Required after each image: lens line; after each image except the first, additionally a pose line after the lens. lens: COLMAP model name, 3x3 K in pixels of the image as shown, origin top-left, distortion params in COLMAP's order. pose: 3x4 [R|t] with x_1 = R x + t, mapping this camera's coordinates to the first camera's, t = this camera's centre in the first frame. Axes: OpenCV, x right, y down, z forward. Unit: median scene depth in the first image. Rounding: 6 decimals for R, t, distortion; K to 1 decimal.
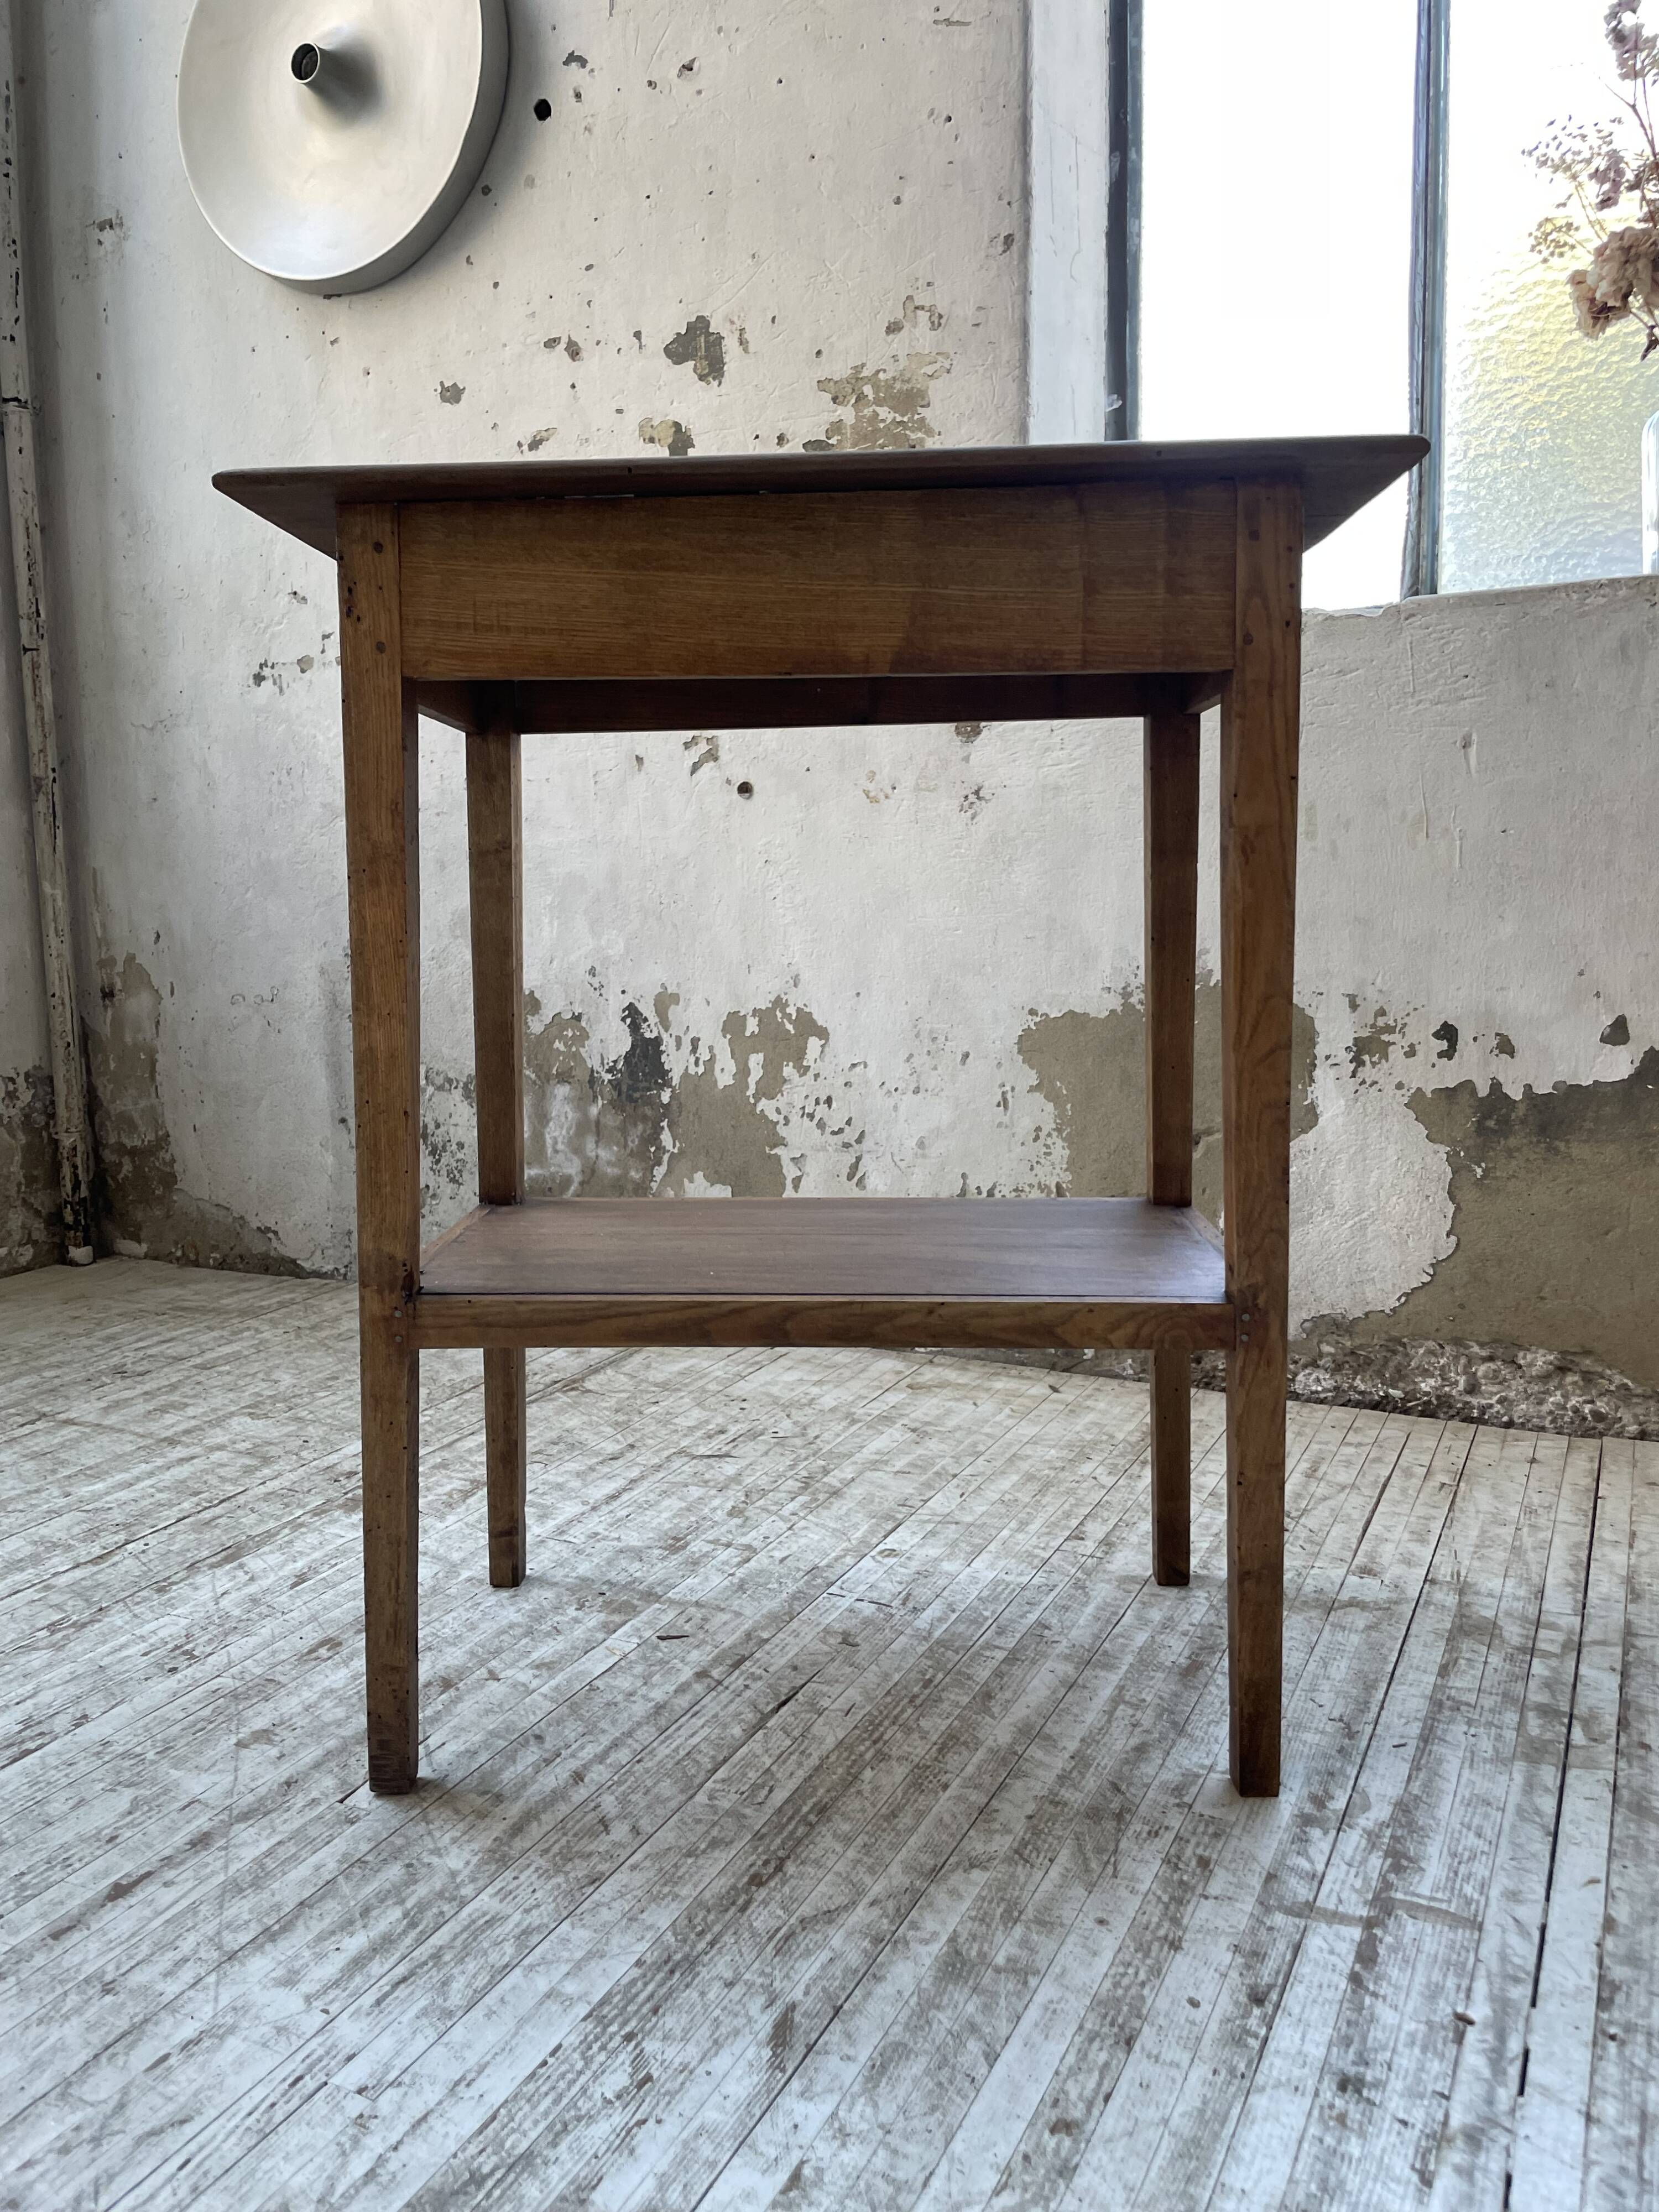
lens RADIAL K [[1680.3, 0, 811.0], [0, 1680.3, 1076.9], [0, 0, 1]] dist [0.086899, -0.119972]
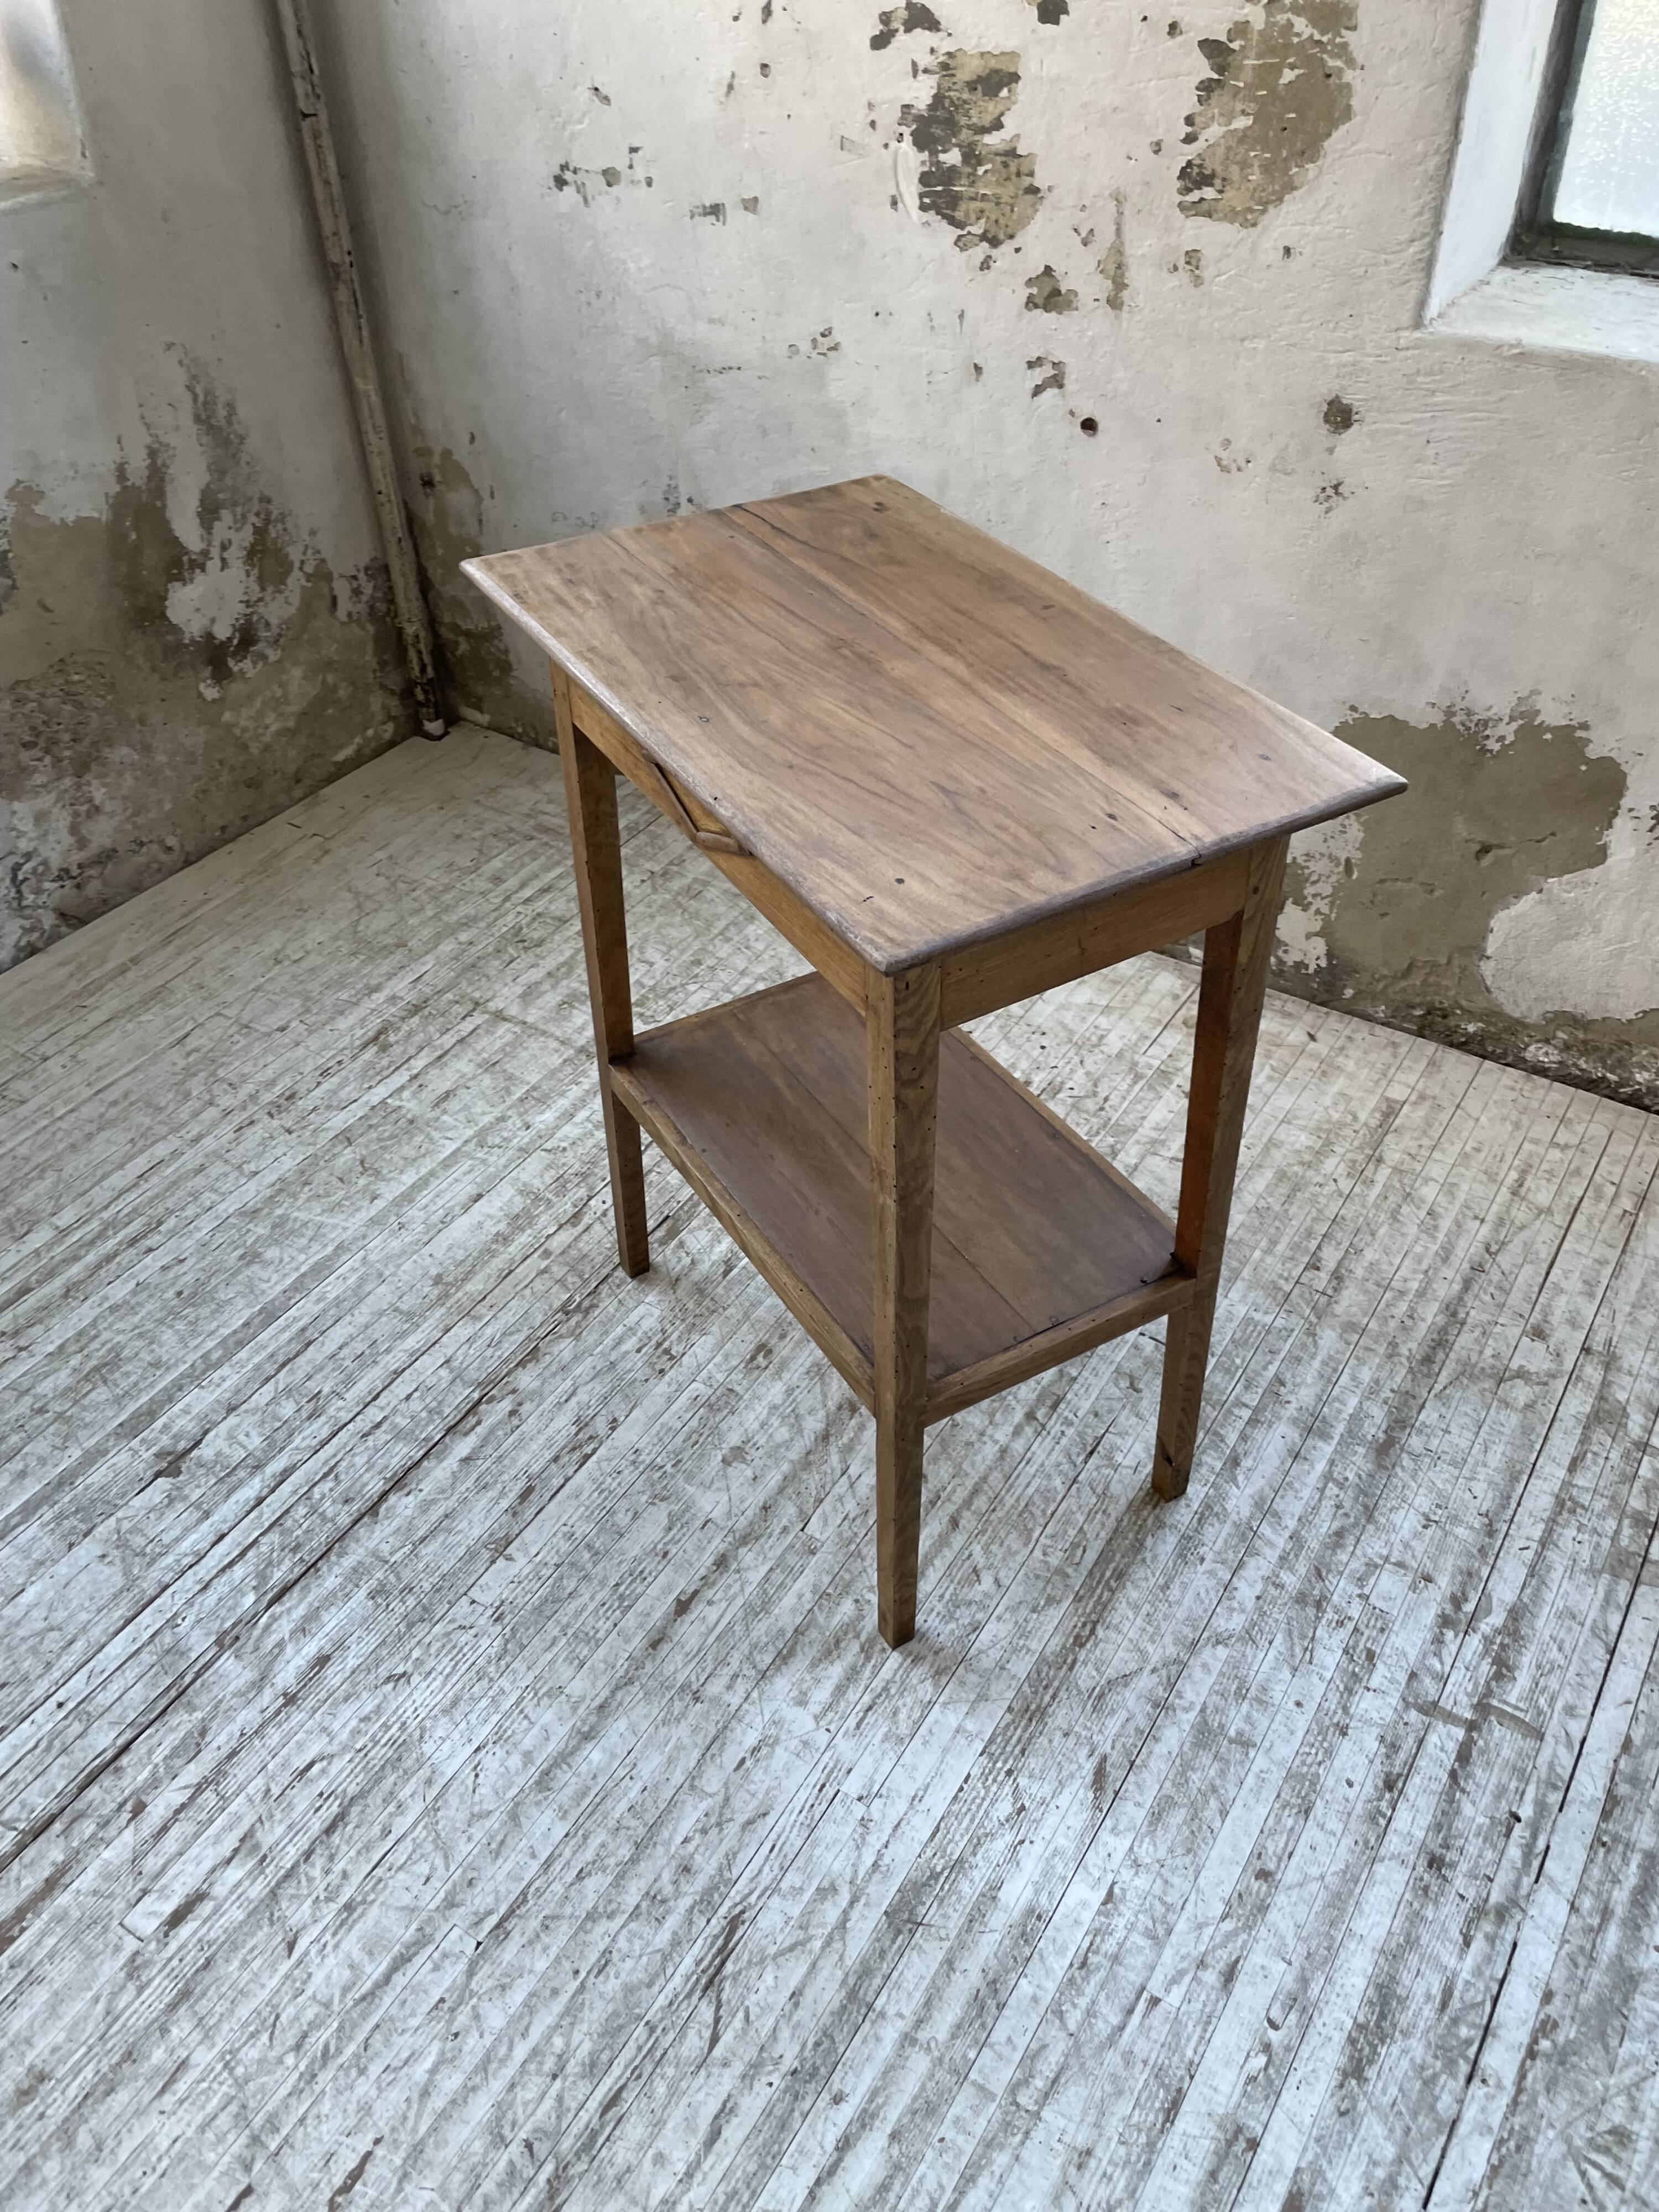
lens RADIAL K [[1680.3, 0, 852.1], [0, 1680.3, 1089.4], [0, 0, 1]] dist [0.086899, -0.119972]
pose [[0.994827, 0.069334, -0.074239, -0.085723], [-0.017450, 0.836622, 0.547502, -0.436585], [0.100070, -0.543375, 0.833504, -0.029182]]
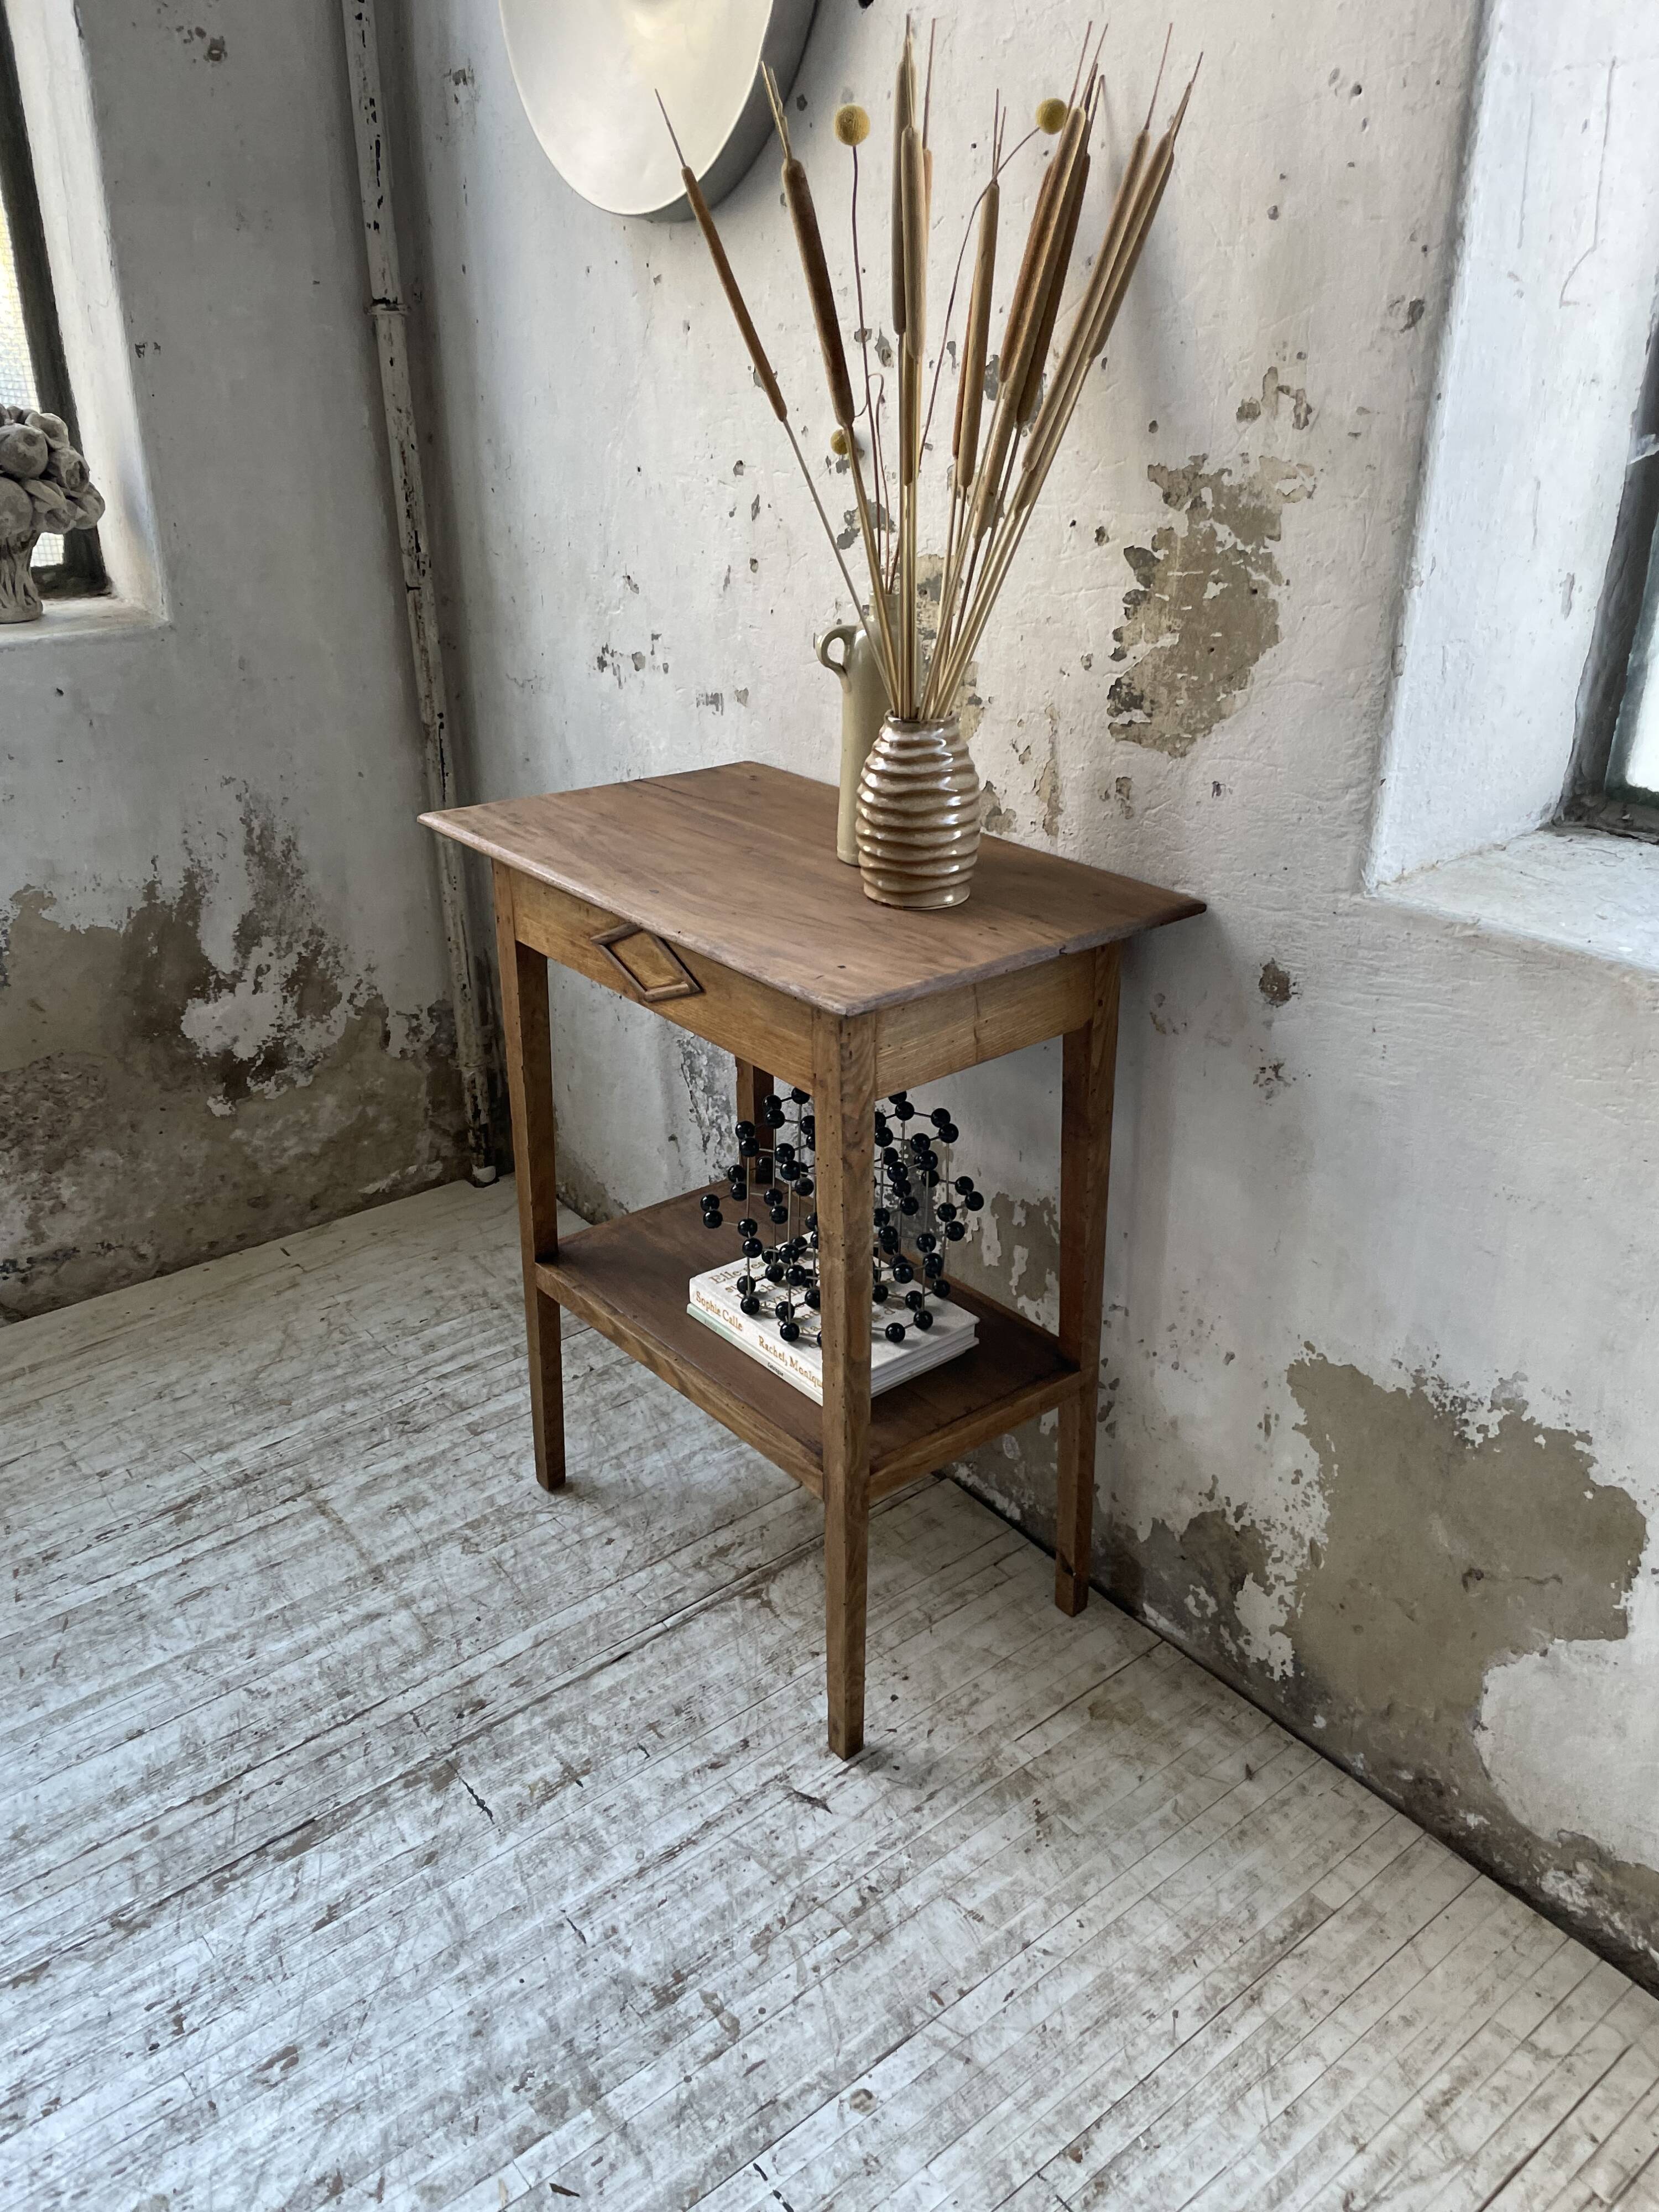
lens RADIAL K [[1680.3, 0, 849.9], [0, 1680.3, 1115.8], [0, 0, 1]] dist [0.086899, -0.119972]
pose [[0.911253, 0.189325, -0.365751, 0.219079], [-0.060891, 0.940249, 0.334998, -0.417237], [0.407321, -0.282997, 0.868333, 0.275854]]
